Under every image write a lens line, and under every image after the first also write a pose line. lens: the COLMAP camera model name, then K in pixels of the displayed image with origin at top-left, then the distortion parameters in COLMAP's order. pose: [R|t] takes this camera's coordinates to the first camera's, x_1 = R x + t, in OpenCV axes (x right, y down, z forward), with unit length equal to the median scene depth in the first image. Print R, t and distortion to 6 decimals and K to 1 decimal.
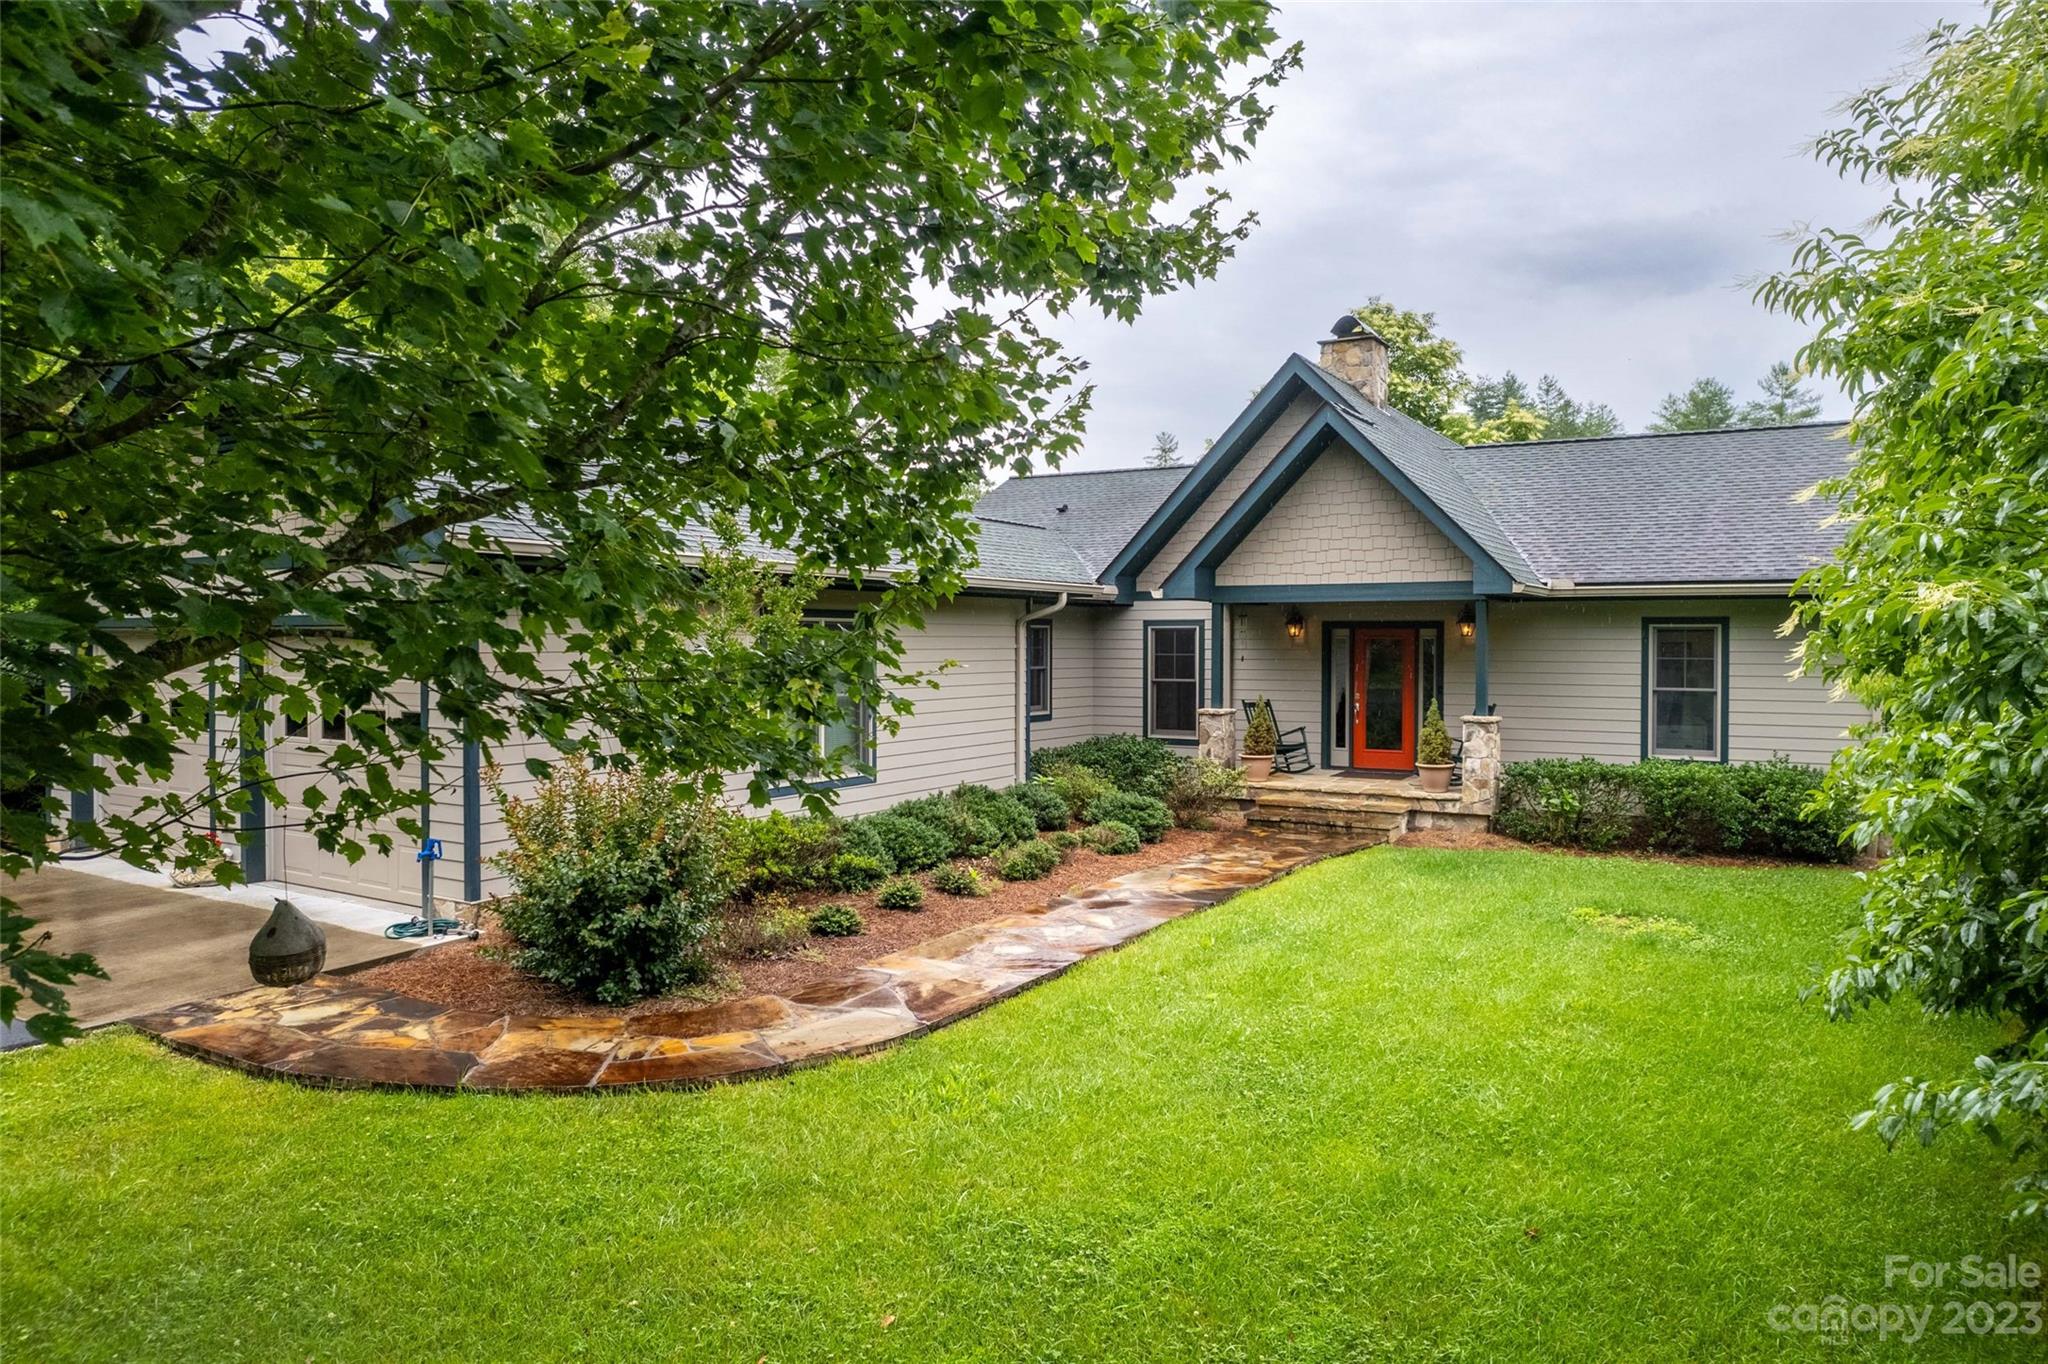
lens RADIAL K [[1321.5, 0, 1088.3], [0, 1321.5, 659.7], [0, 0, 1]] dist [-0.045058, 0.023480]
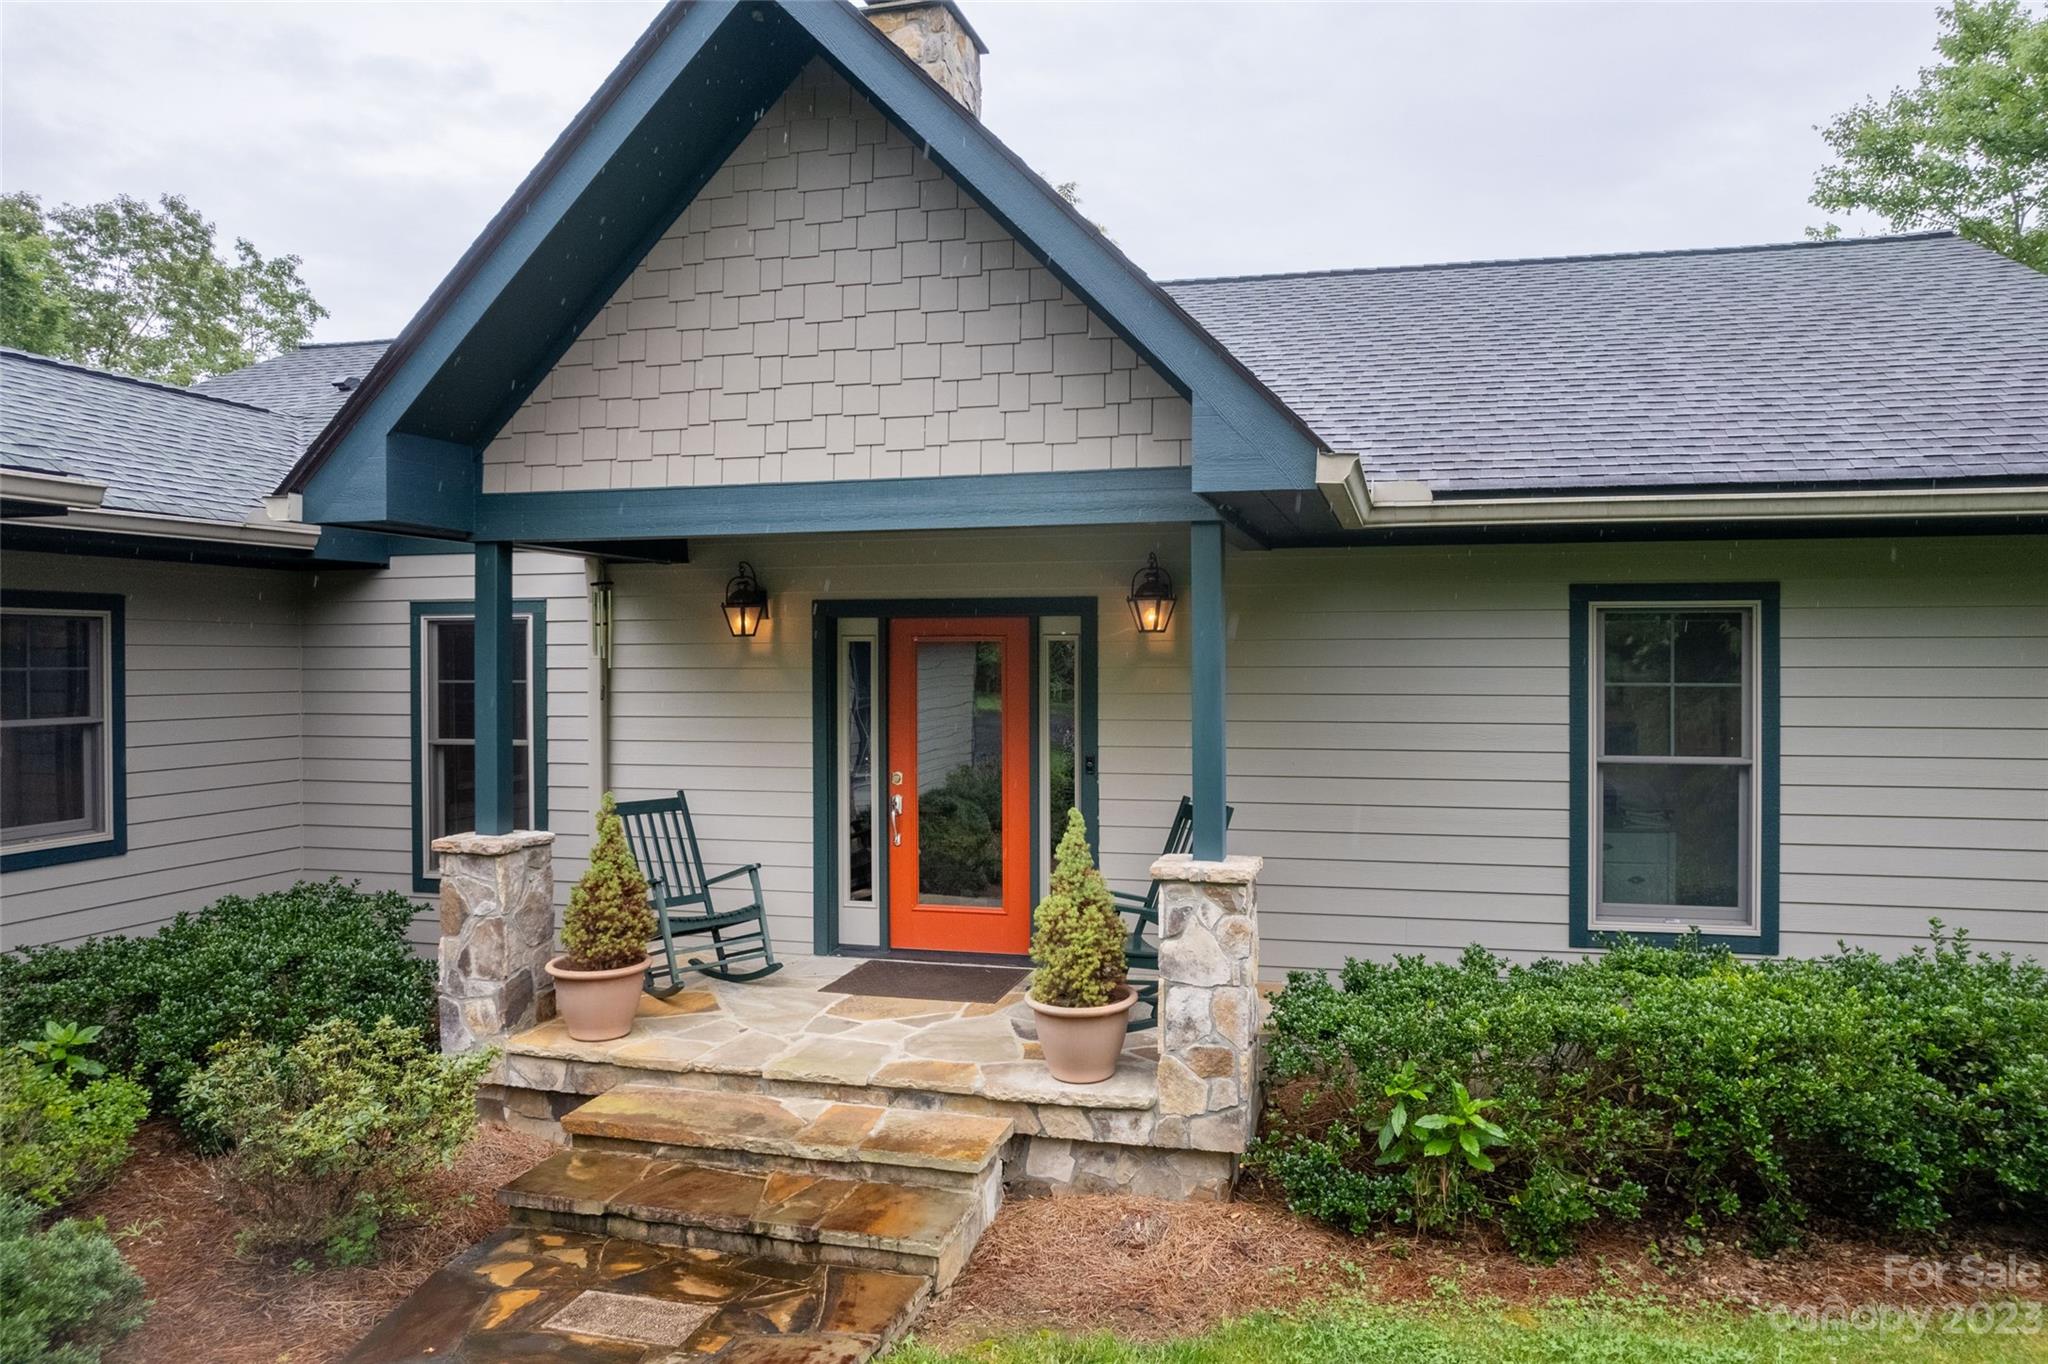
lens RADIAL K [[1332.6, 0, 1117.0], [0, 1332.6, 694.8], [0, 0, 1]] dist [-0.035326, 0.000961]
pose [[0.960122, -0.013882, 0.279235, 0.176294], [0.009015, 0.999784, 0.018707, -0.007137], [-0.279434, -0.015443, 0.960041, 0.663705]]
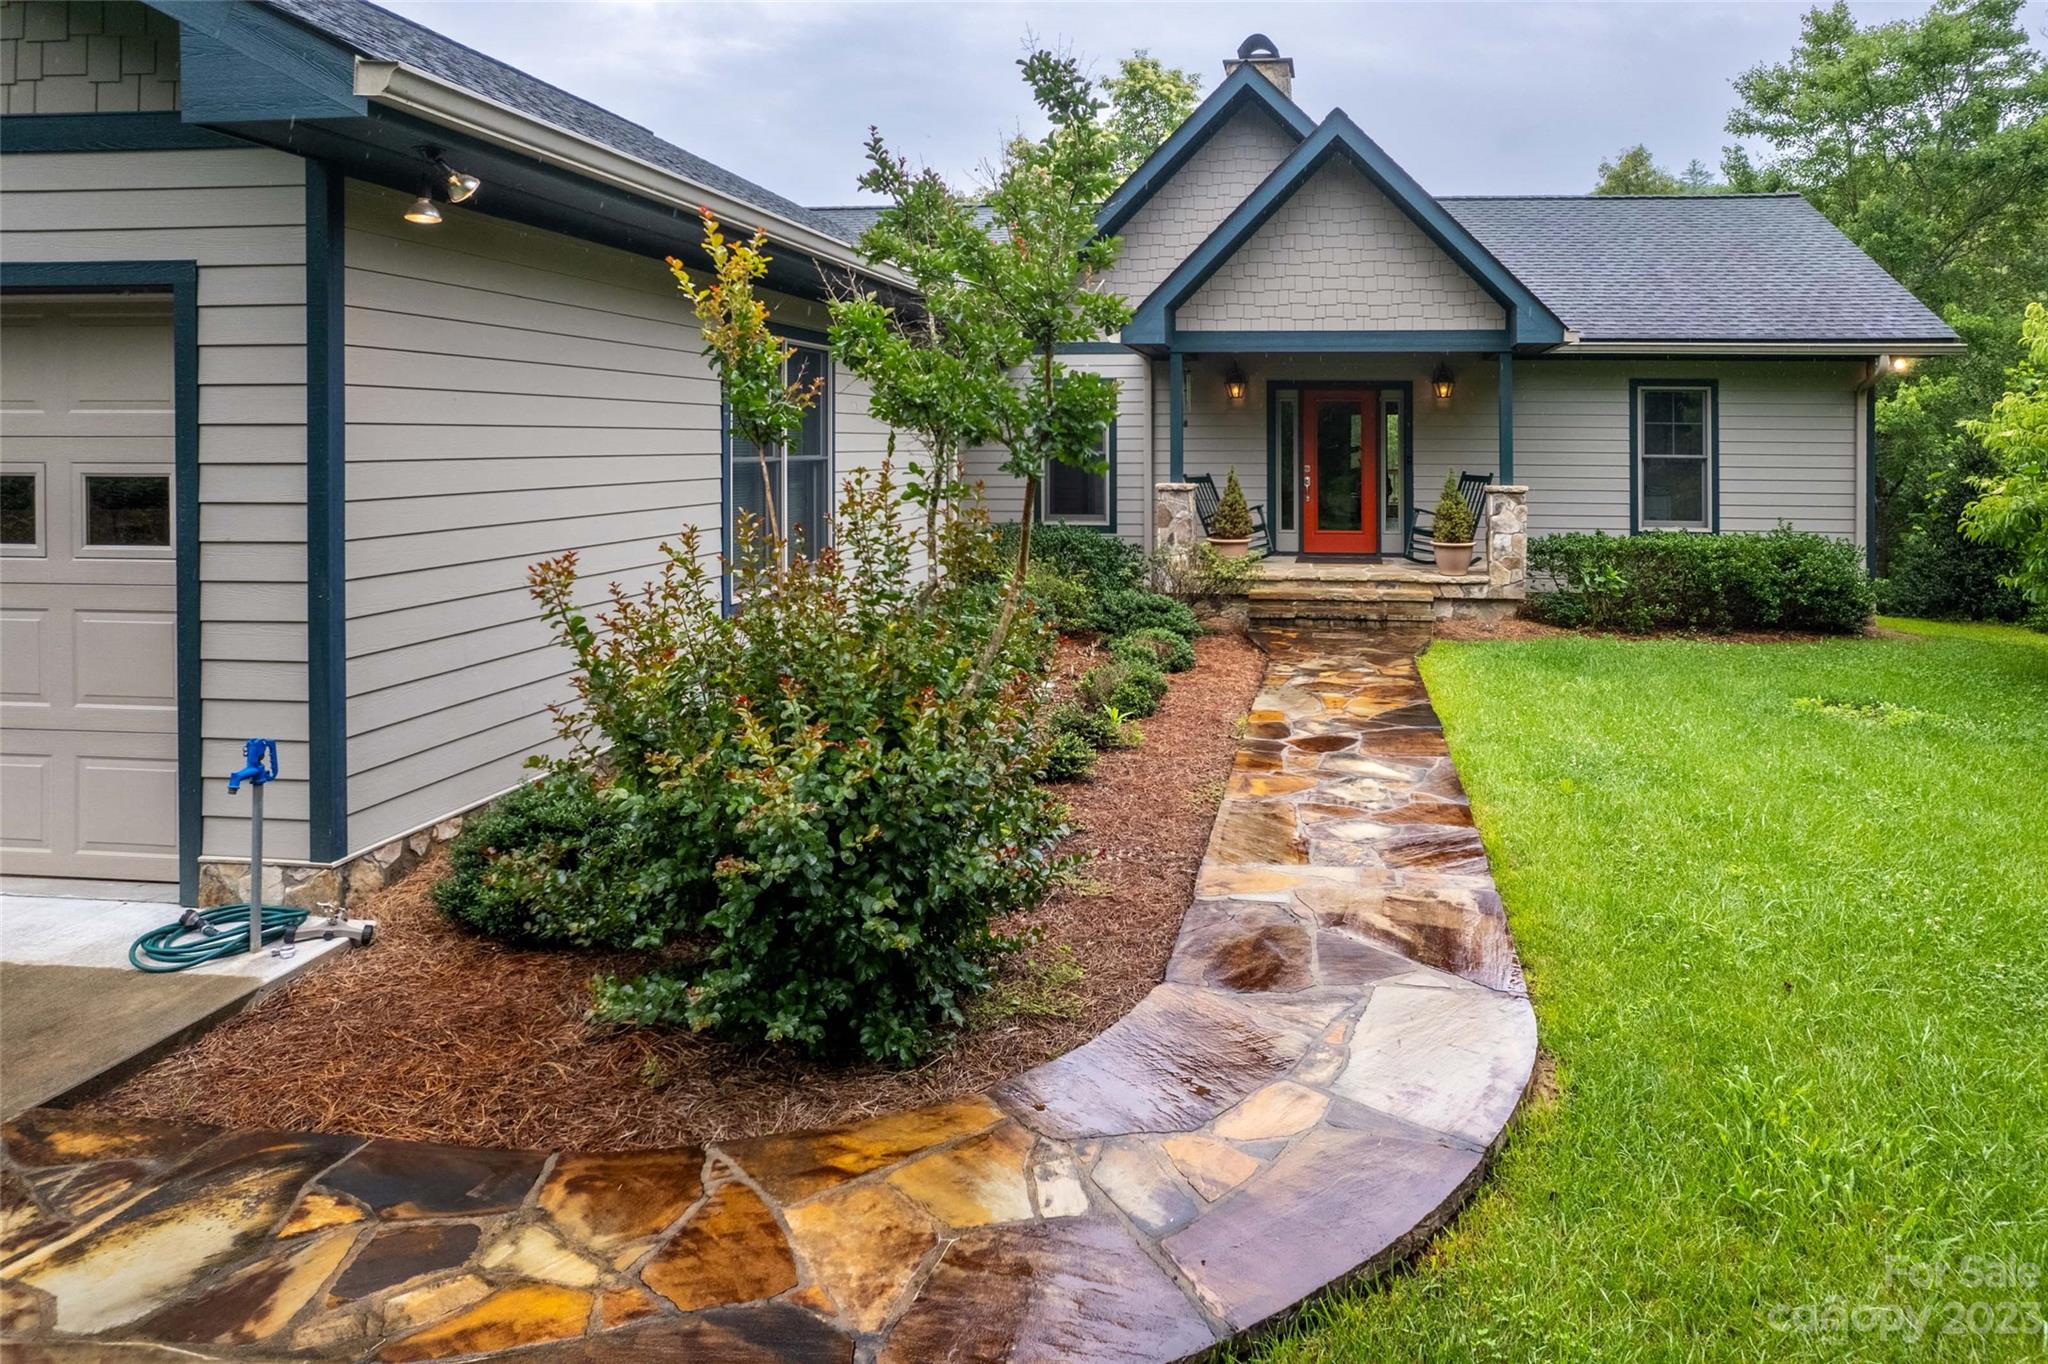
lens RADIAL K [[1342.8, 0, 1230.8], [0, 1342.8, 451.8], [0, 0, 1]] dist [-0.023237, 0.005354]
pose [[0.913322, -0.000087, 0.407237, -0.226638], [0.002027, 0.999989, -0.004334, 0.023555], [-0.407232, 0.004784, 0.913312, 0.260730]]
